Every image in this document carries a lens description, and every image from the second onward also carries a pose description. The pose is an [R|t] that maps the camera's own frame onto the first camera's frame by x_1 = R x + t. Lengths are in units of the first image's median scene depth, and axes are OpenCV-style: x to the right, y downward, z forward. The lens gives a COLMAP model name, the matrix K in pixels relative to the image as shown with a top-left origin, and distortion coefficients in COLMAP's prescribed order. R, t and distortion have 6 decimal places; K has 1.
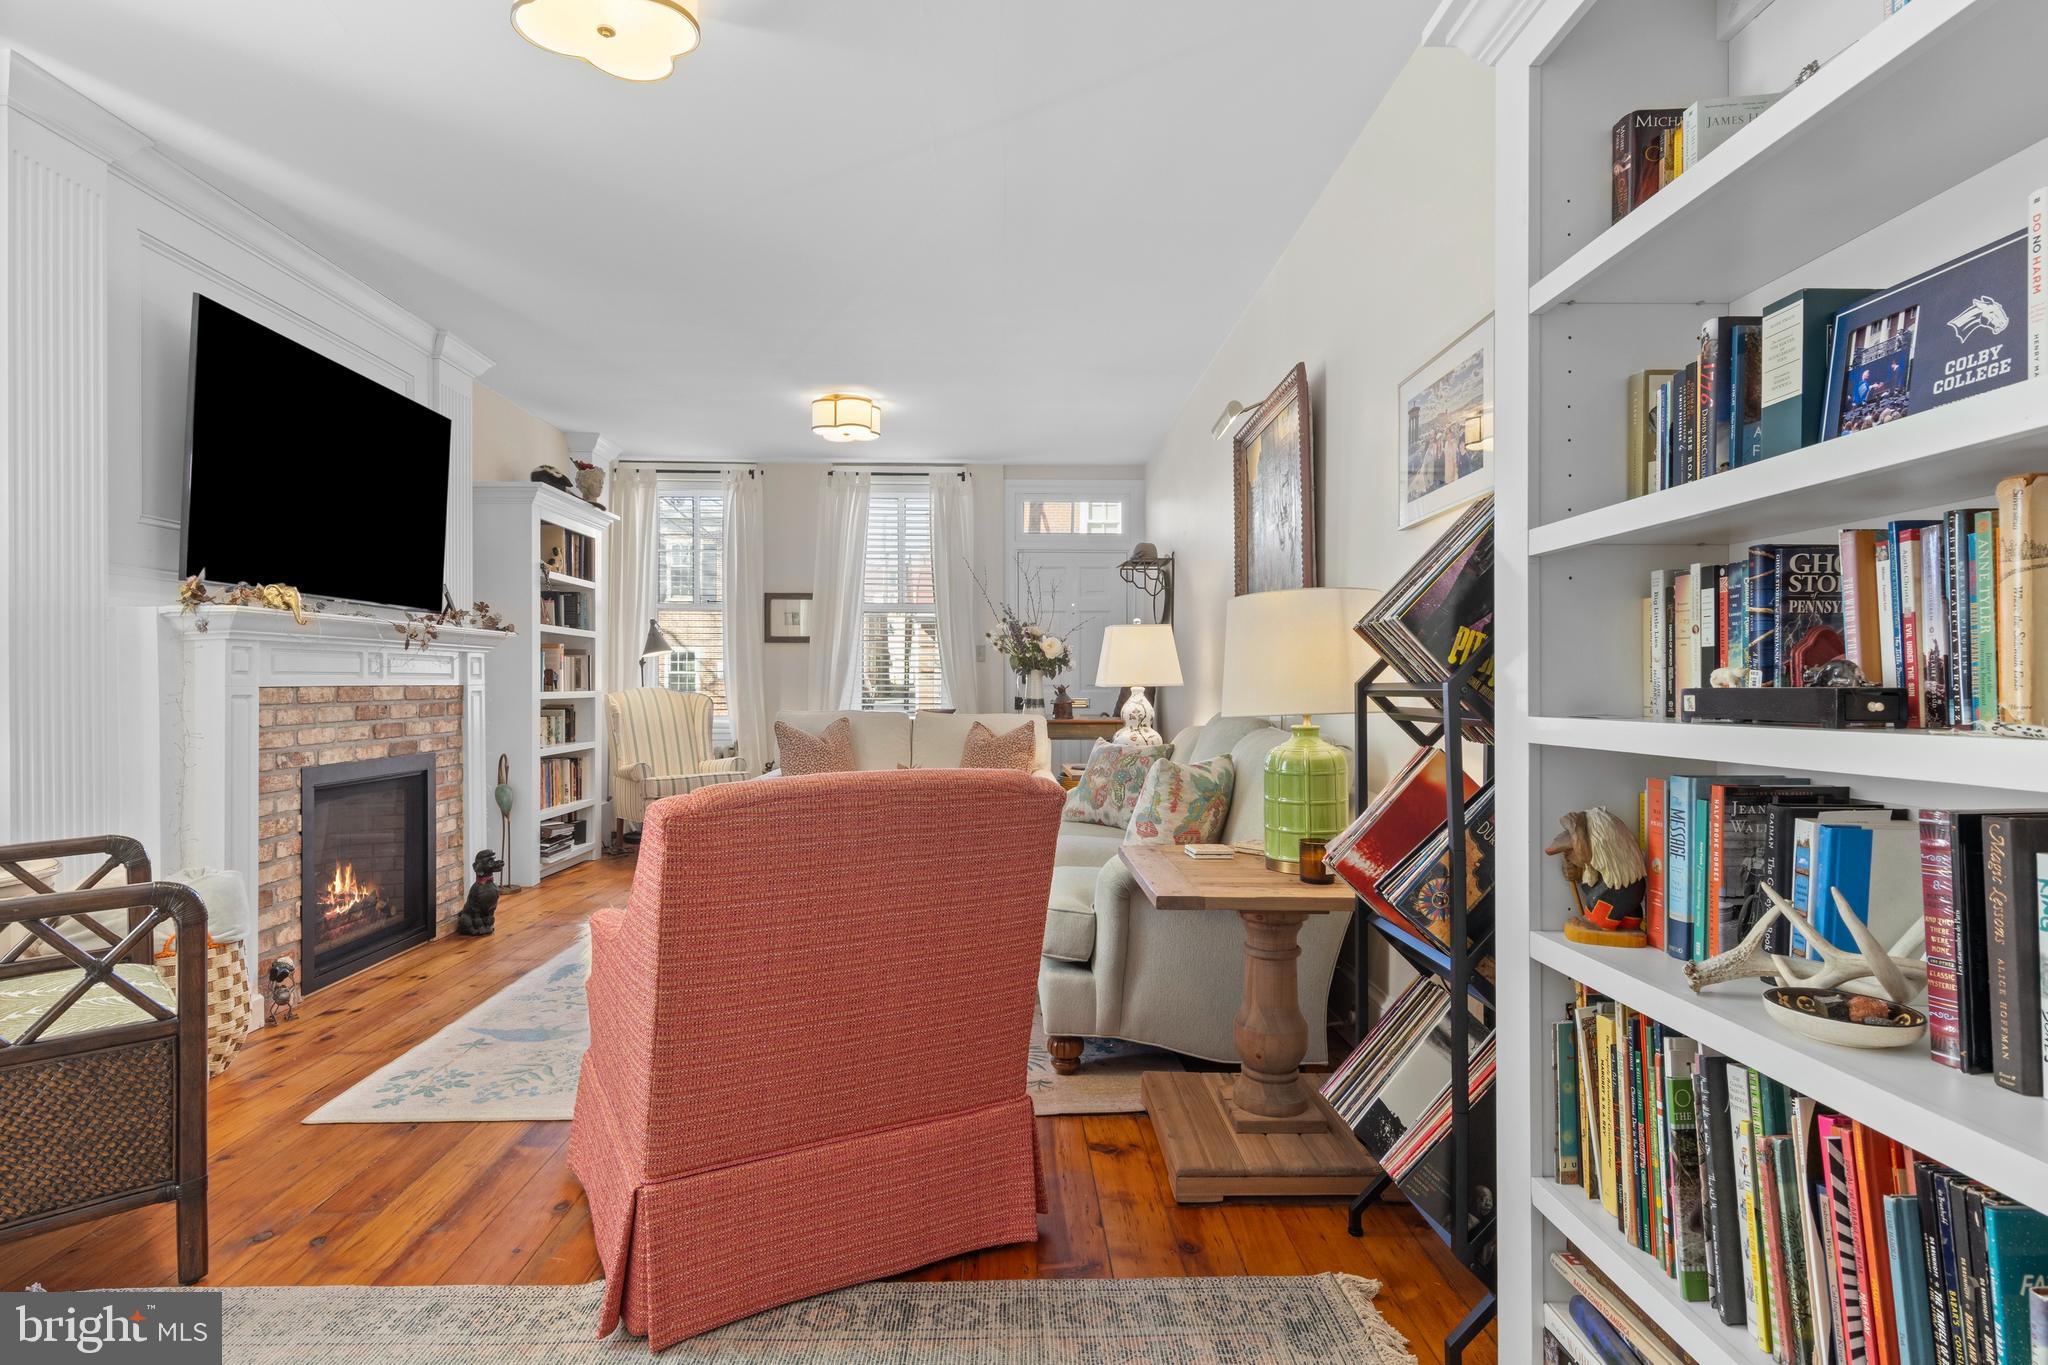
lens RADIAL K [[1040.2, 0, 1013.7], [0, 1040.2, 672.7], [0, 0, 1]] dist [0.011045, -0.004858]
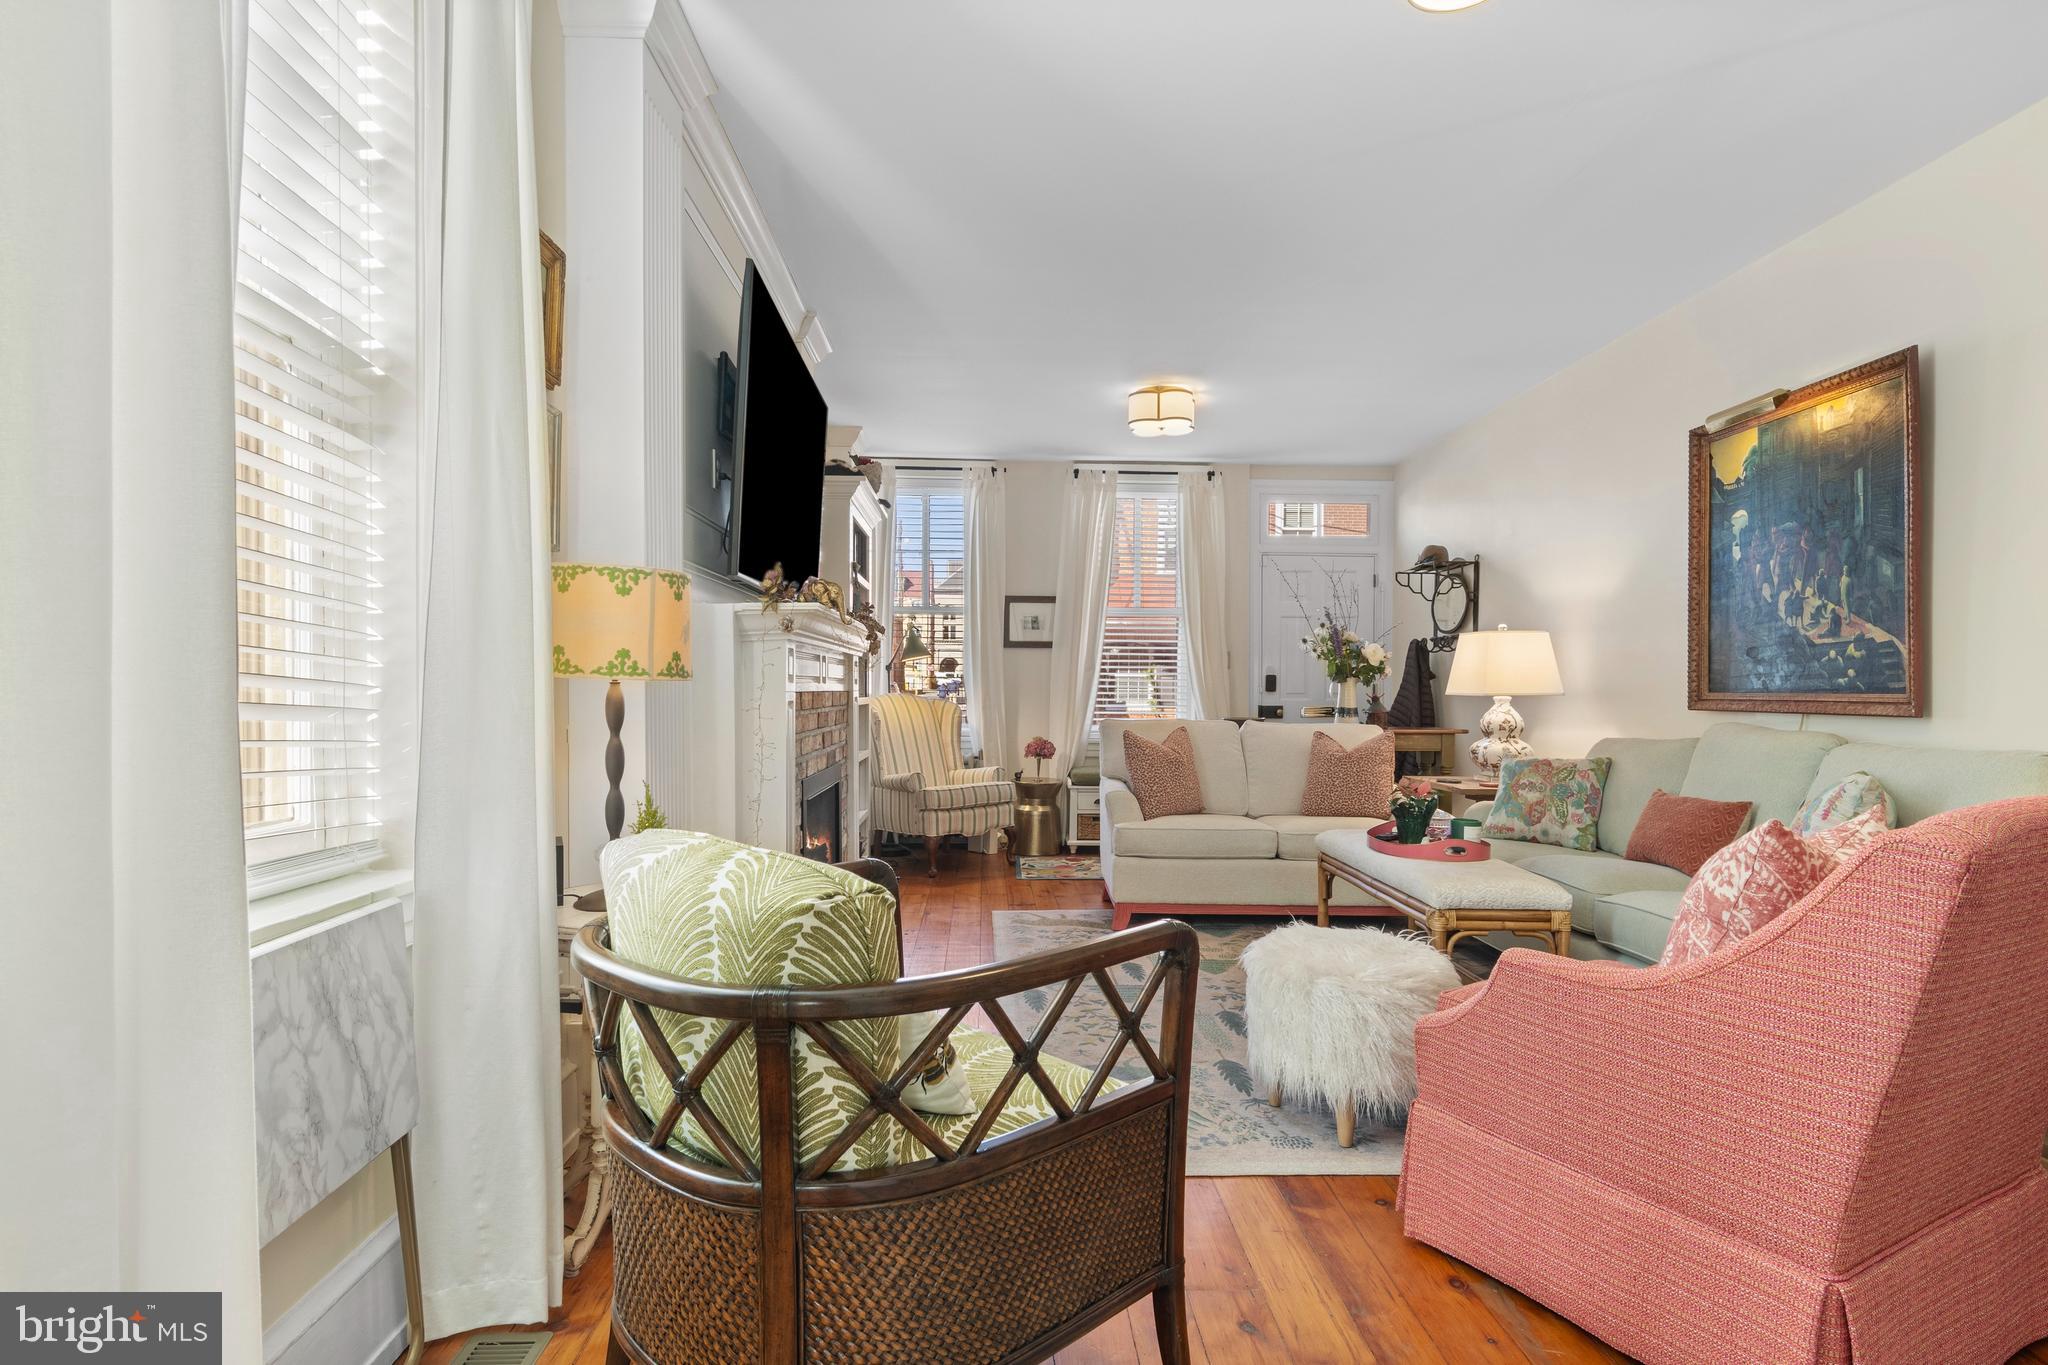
lens RADIAL K [[1040.2, 0, 1024.6], [0, 1040.2, 694.5], [0, 0, 1]] dist [0.011045, -0.004858]
pose [[0.999834, 0.004789, 0.017586, -0.322773], [-0.005034, 0.999890, 0.013925, 0.001168], [-0.017517, -0.014011, 0.999748, 0.052591]]
